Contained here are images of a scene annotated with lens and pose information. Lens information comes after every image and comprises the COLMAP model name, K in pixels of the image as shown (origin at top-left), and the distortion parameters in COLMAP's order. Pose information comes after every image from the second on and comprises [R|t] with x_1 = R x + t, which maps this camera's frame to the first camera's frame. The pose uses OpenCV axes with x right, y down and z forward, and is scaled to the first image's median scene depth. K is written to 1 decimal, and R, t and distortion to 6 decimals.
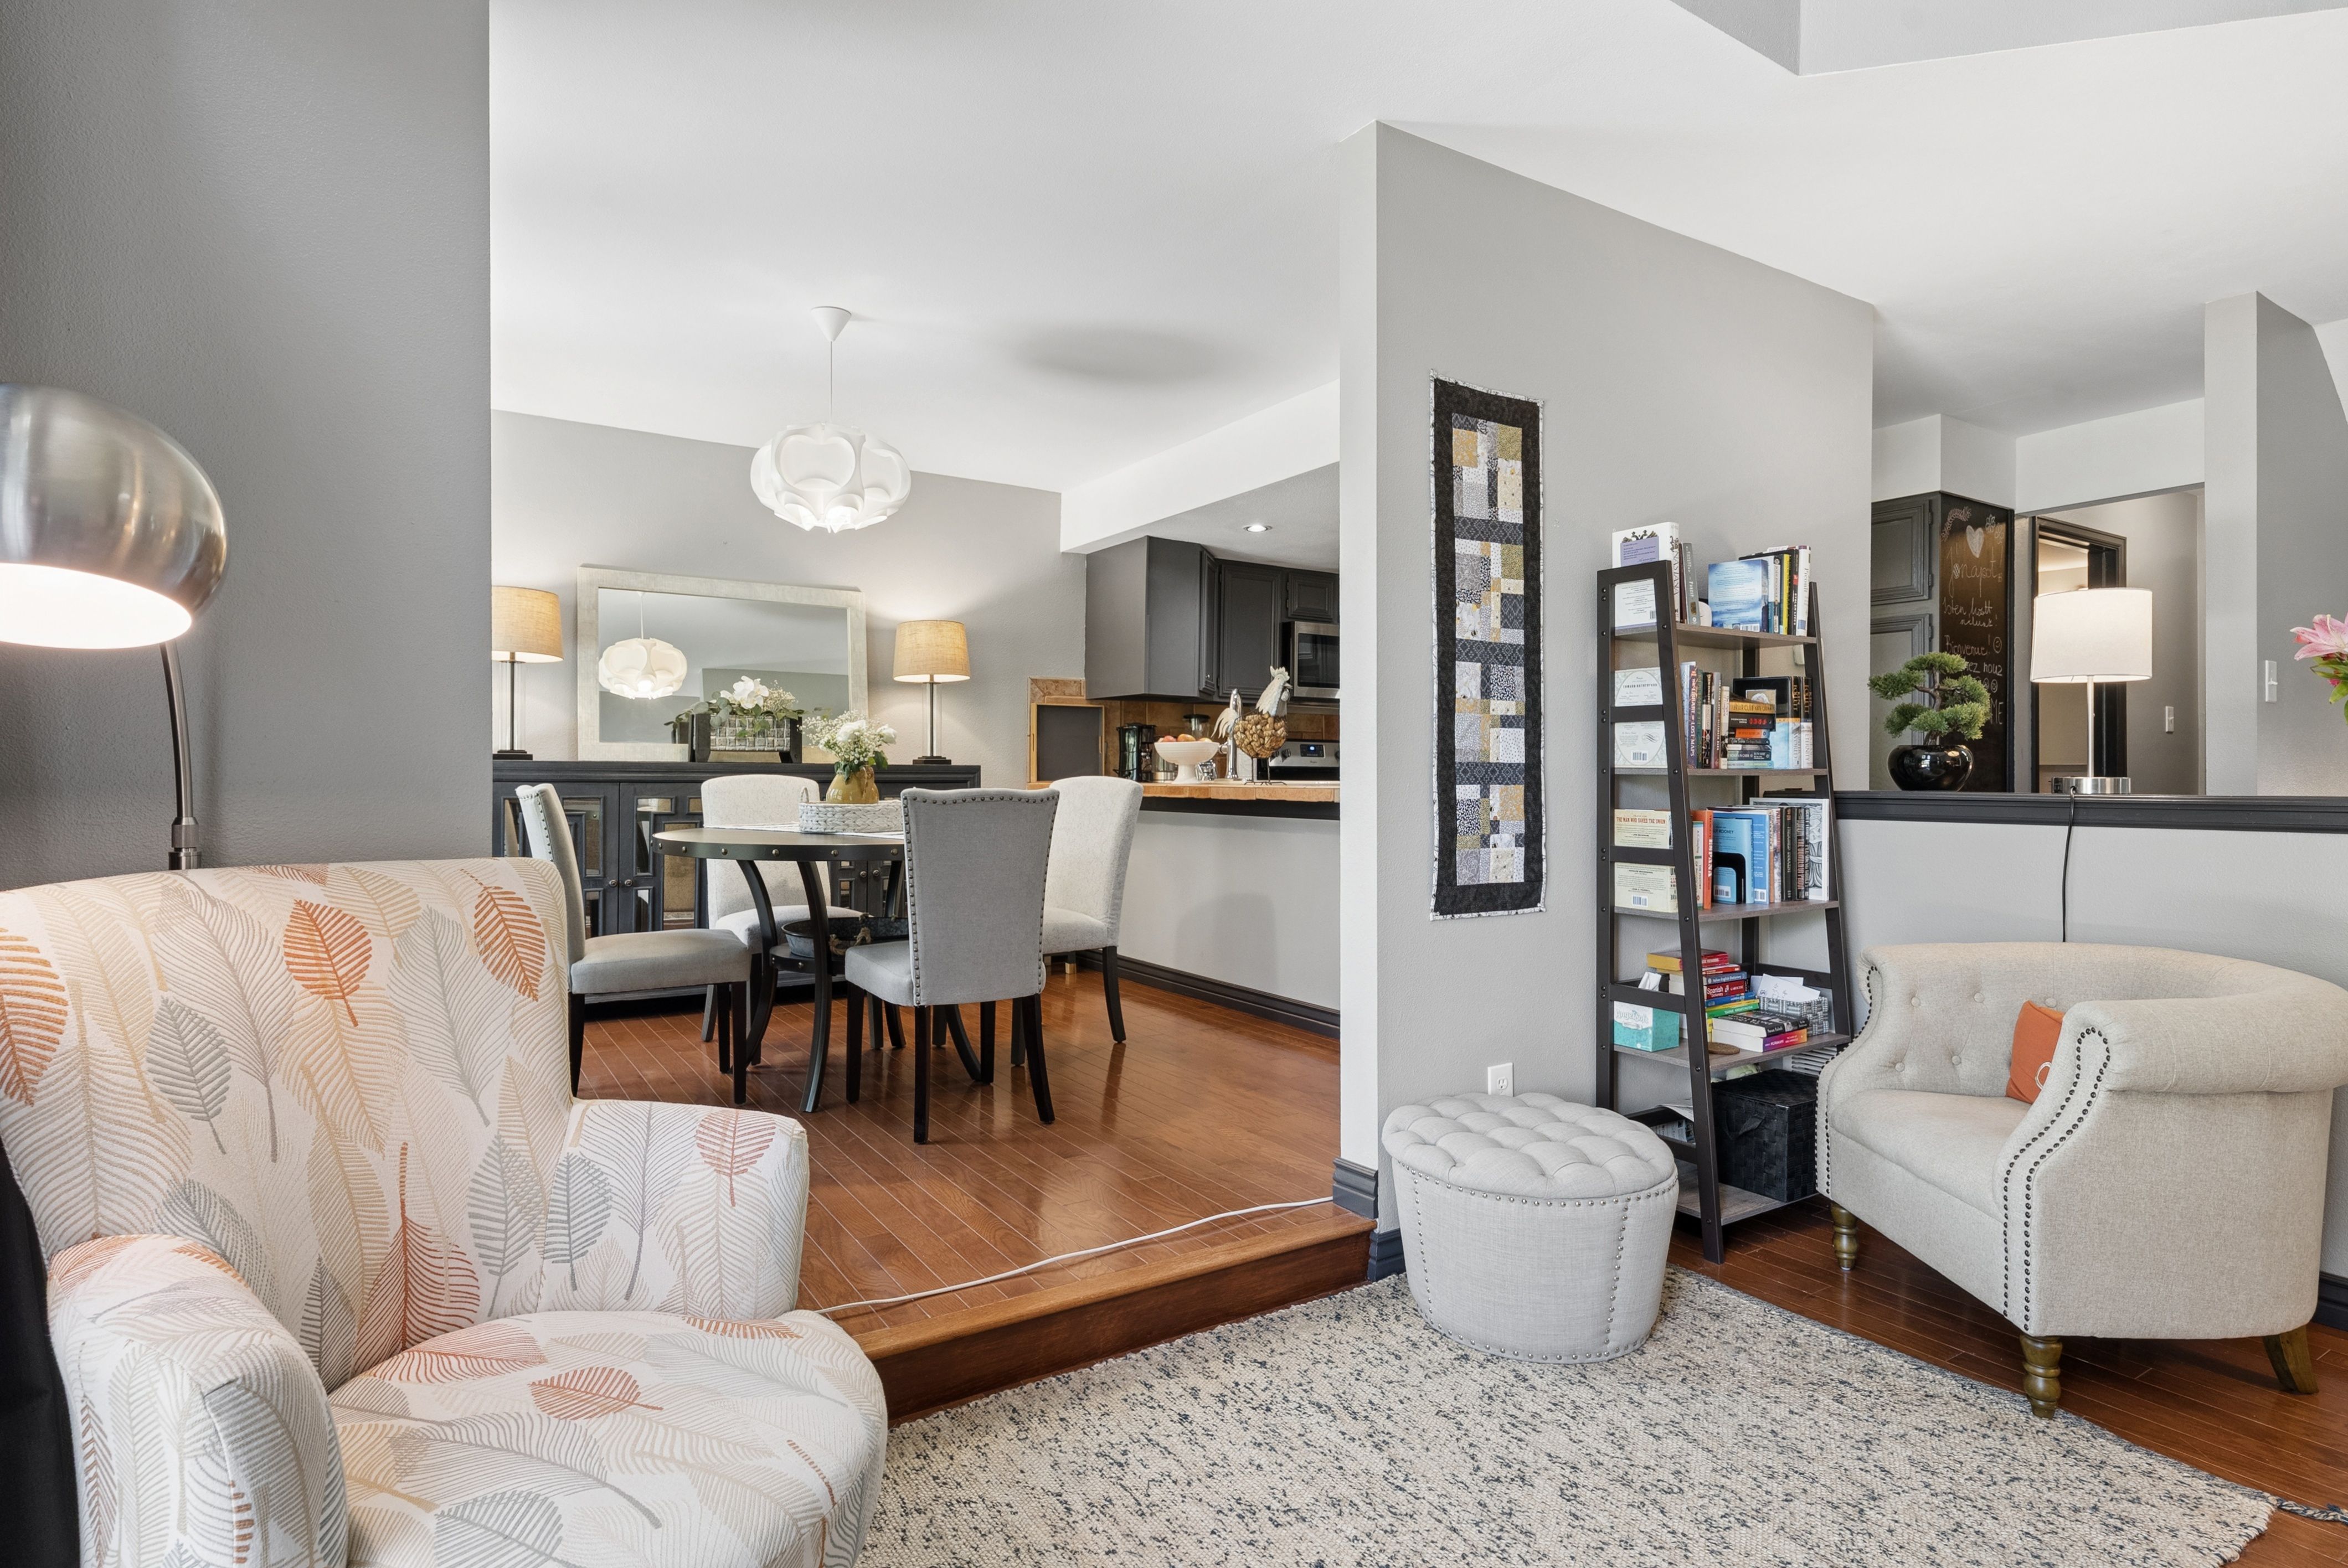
lens RADIAL K [[1154.2, 0, 1174.0], [0, 1154.2, 784.0], [0, 0, 1]] dist [0.003368, 0.000061]
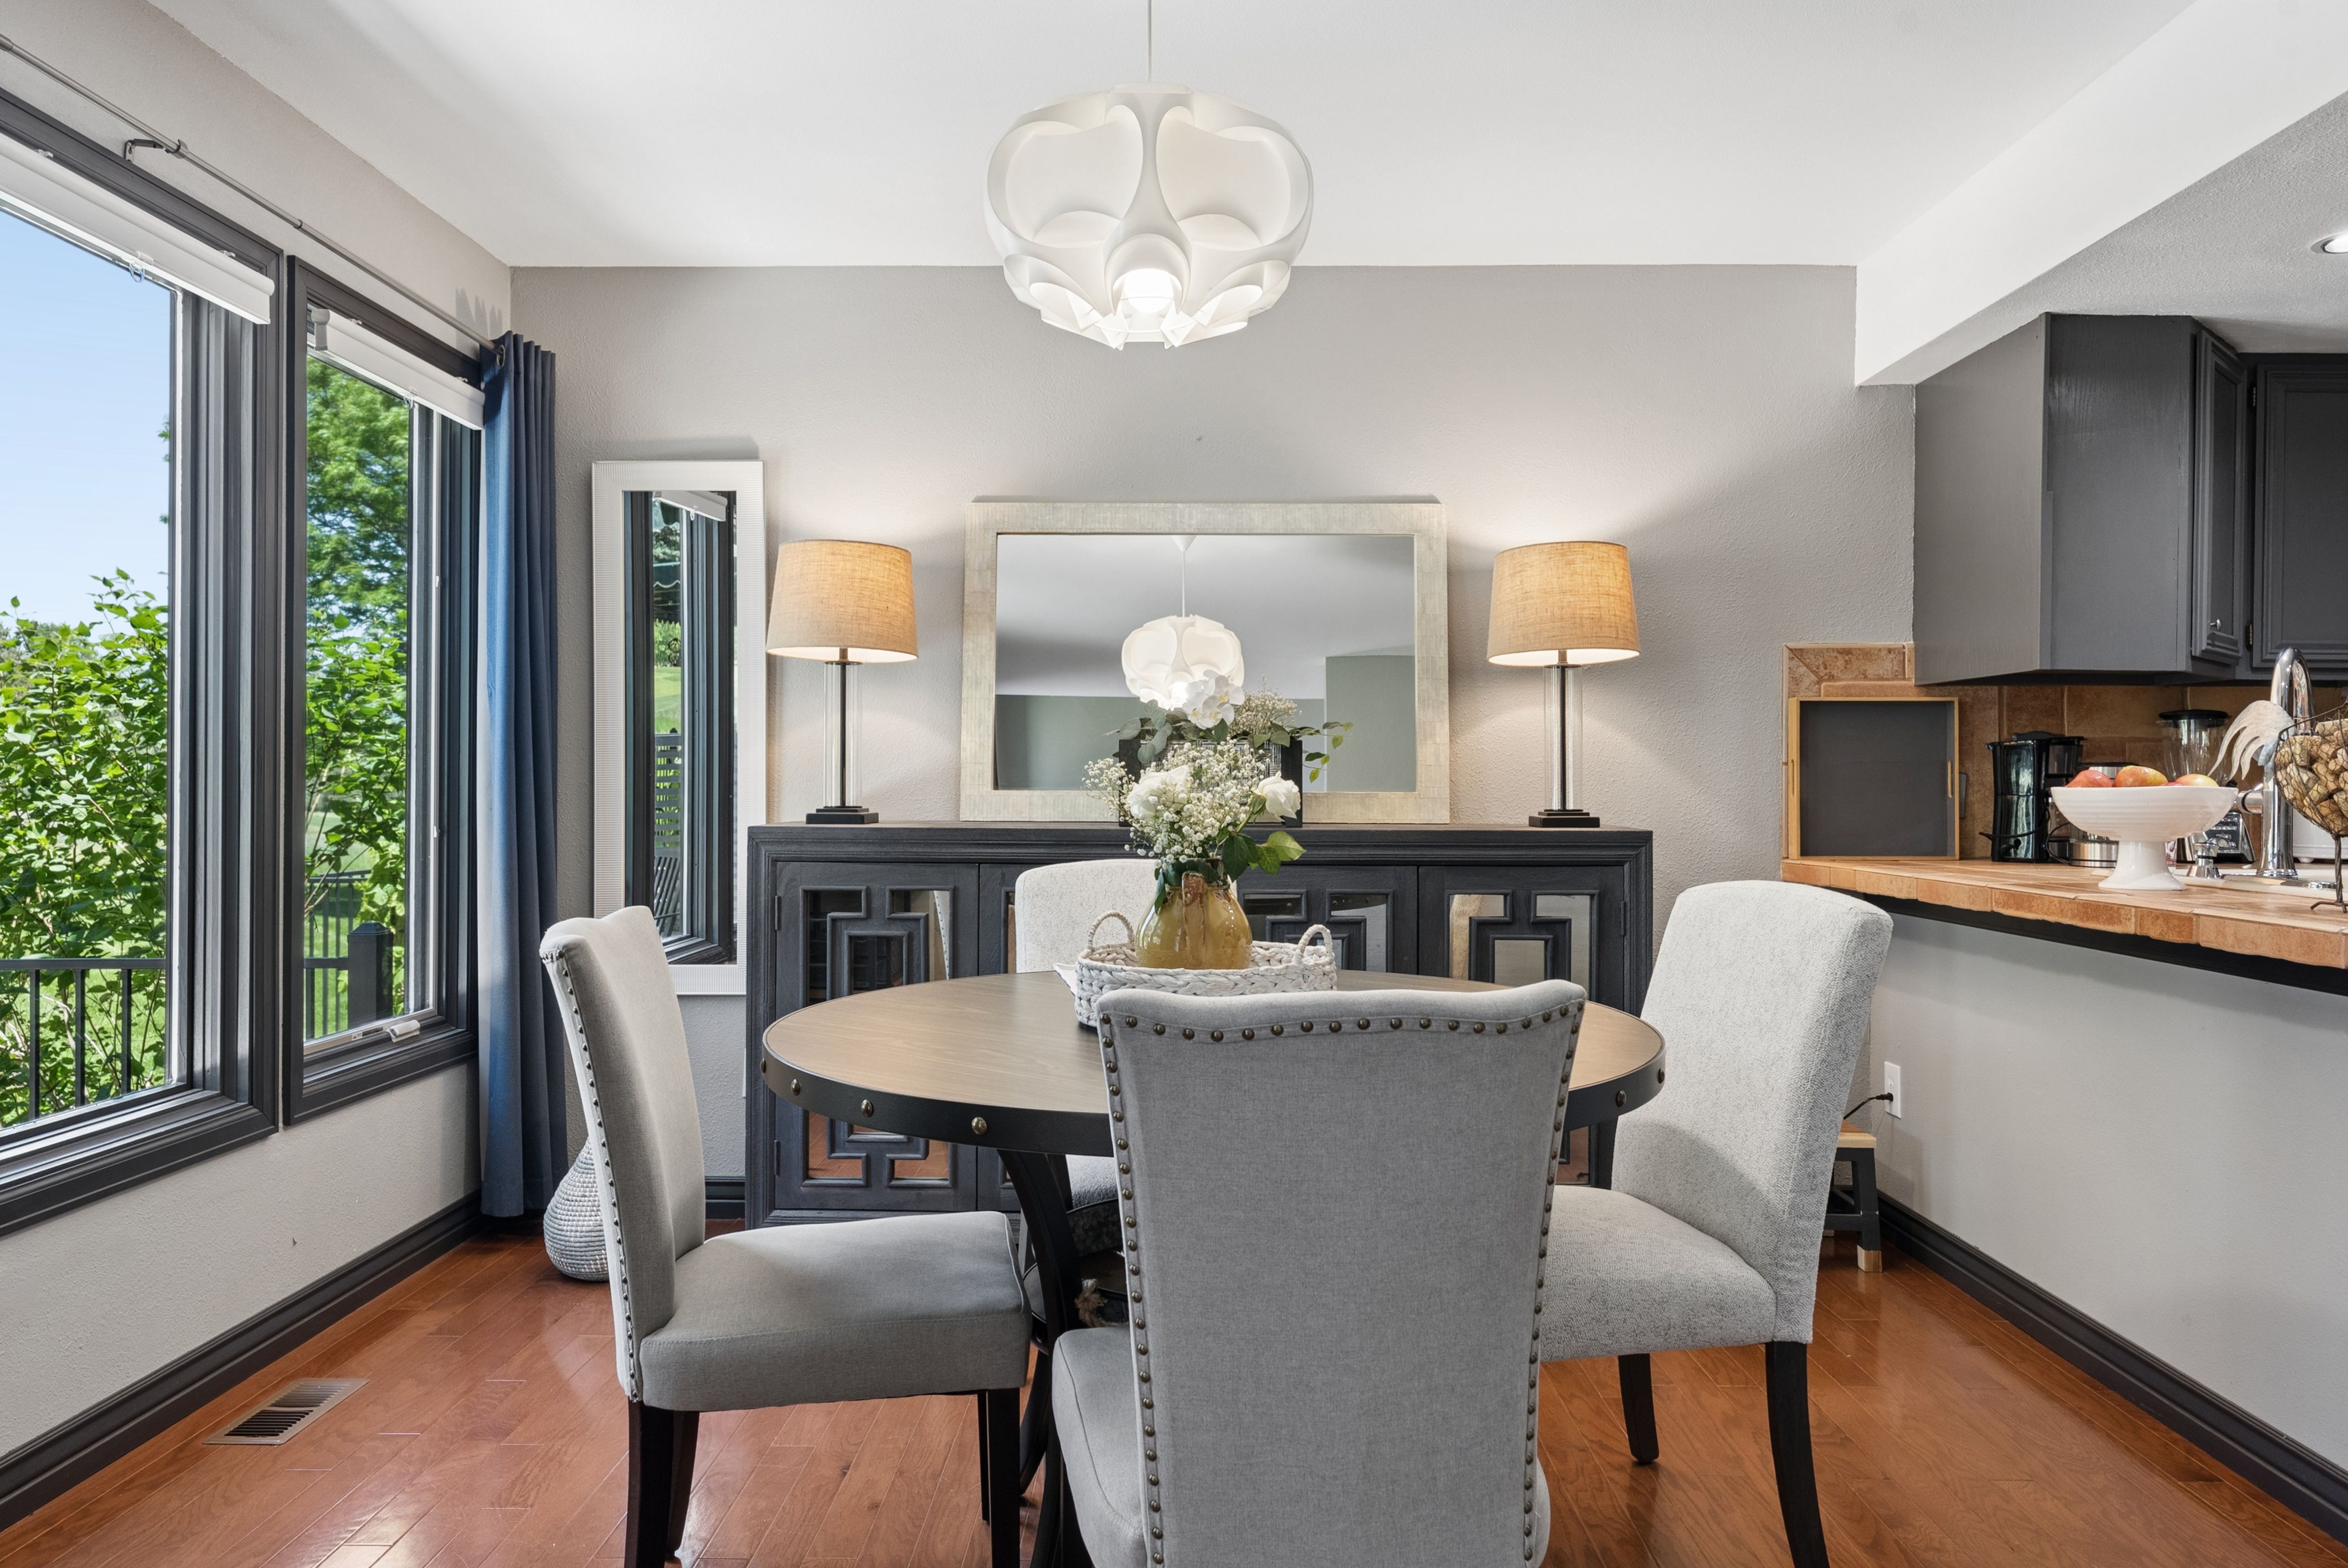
lens RADIAL K [[1549.8, 0, 1190.8], [0, 1549.8, 772.4], [0, 0, 1]] dist [-0.003883, 0.000437]
pose [[0.835598, -0.005619, -0.549313, 0.028446], [-0.005103, 0.999825, -0.017989, -0.027157], [0.549318, 0.017835, 0.835423, 0.334017]]
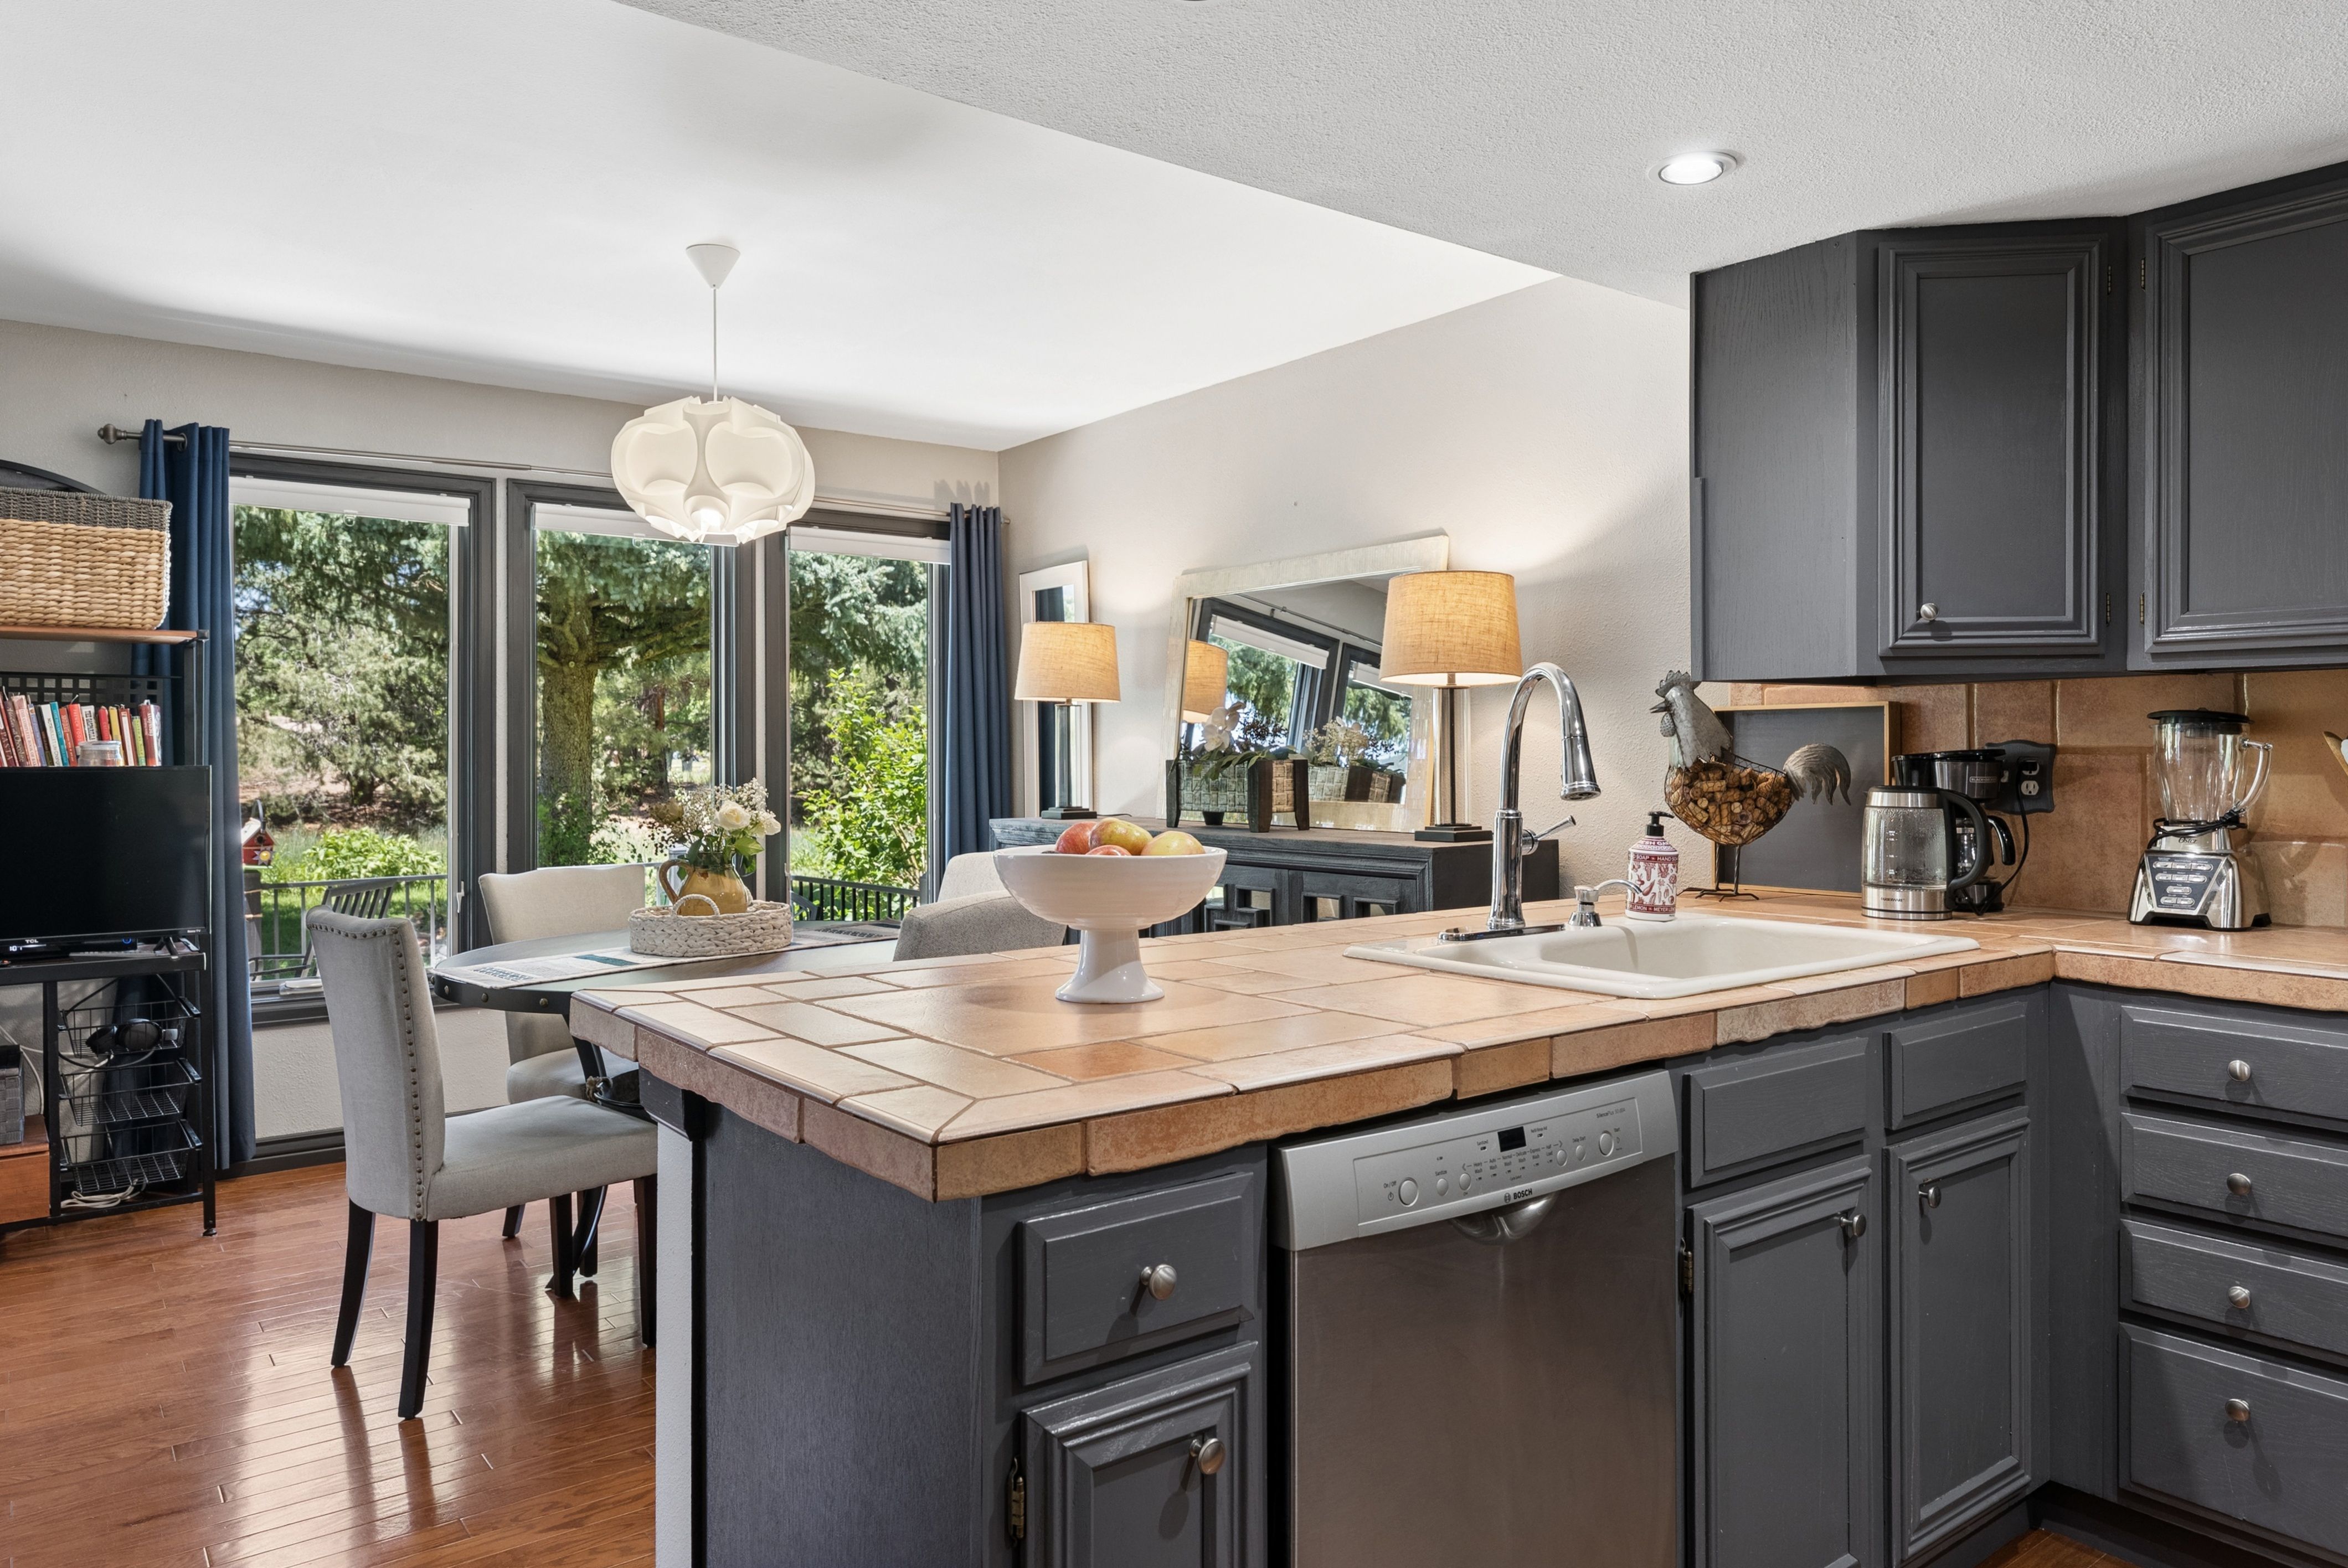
lens RADIAL K [[1567.9, 0, 1174.0], [0, 1567.9, 784.0], [0, 0, 1]] dist [-0.050671, 0.000036]
pose [[0.084426, 0.006400, -0.996409, 0.491284], [-0.008133, 0.999950, 0.005733, -0.046152], [0.996397, 0.007620, 0.084473, 0.801155]]
